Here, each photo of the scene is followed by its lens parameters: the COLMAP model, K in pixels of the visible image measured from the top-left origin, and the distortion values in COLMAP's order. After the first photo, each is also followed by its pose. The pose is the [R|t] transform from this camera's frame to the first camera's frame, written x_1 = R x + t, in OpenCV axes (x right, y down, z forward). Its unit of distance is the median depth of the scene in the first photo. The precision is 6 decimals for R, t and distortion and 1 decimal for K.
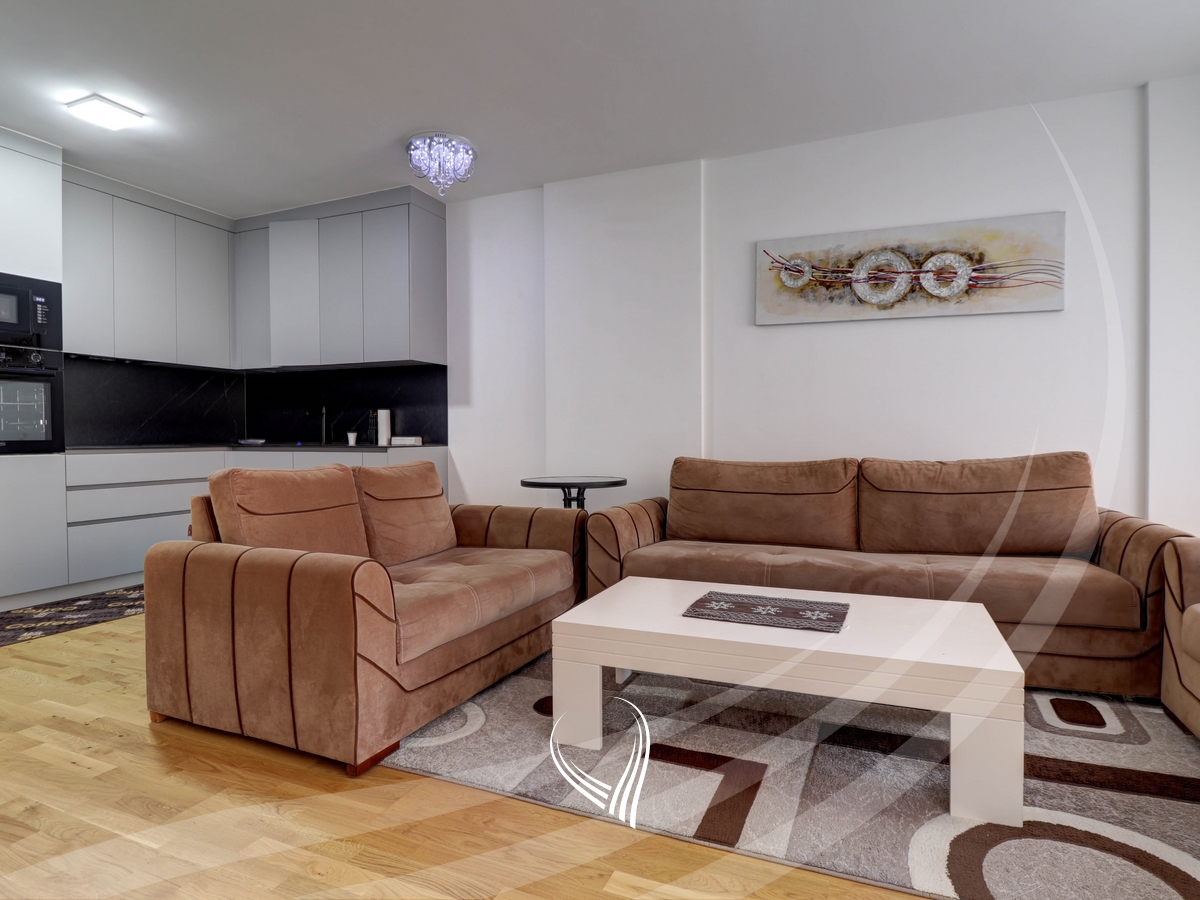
lens RADIAL K [[638.1, 0, 604.1], [0, 638.1, 456.6], [0, 0, 1]] dist [-0.009285, -0.002728]
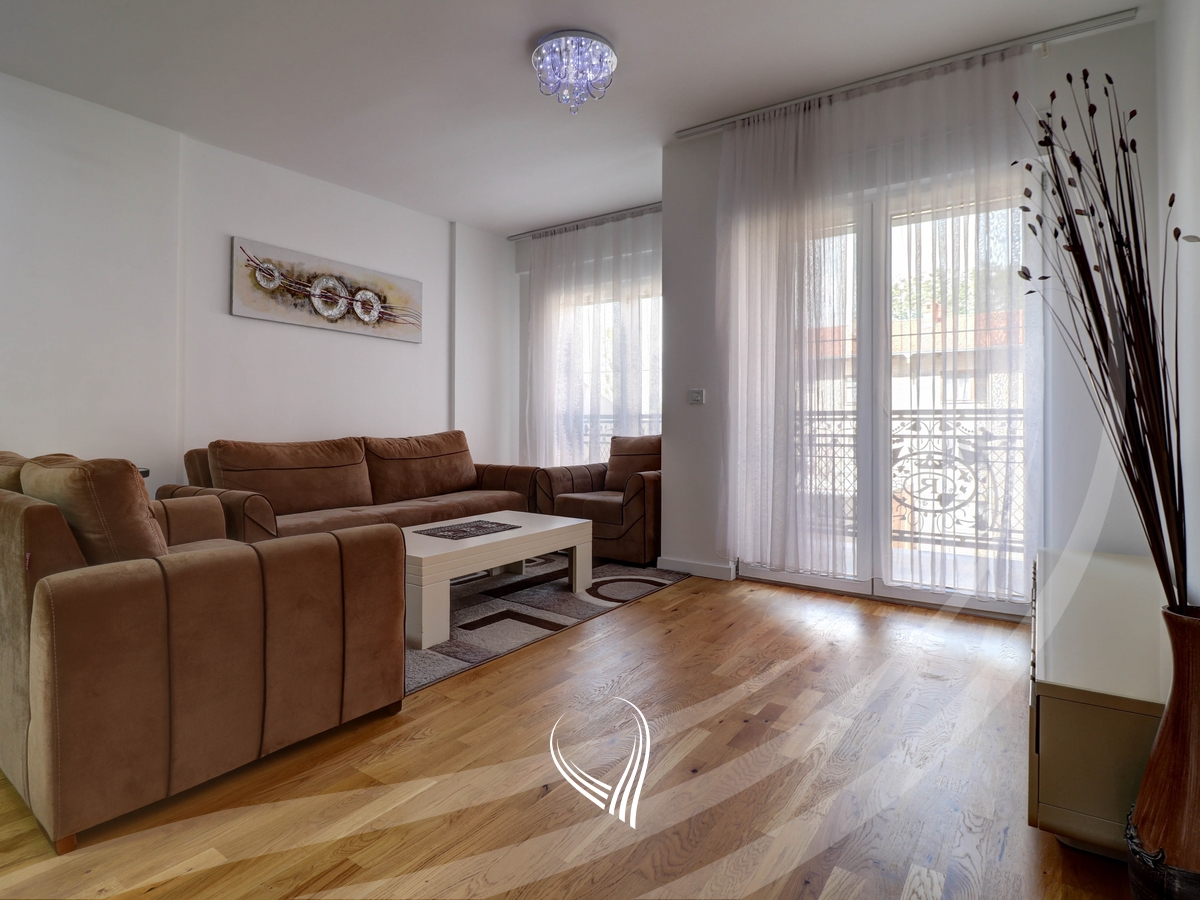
lens RADIAL K [[638.1, 0, 599.7], [0, 638.1, 447.7], [0, 0, 1]] dist [-0.009285, -0.002728]
pose [[0.221187, -0.032395, 0.974693, -0.707488], [0.023408, 0.999337, 0.027902, -0.000592], [-0.974950, 0.016644, 0.221798, 0.186913]]
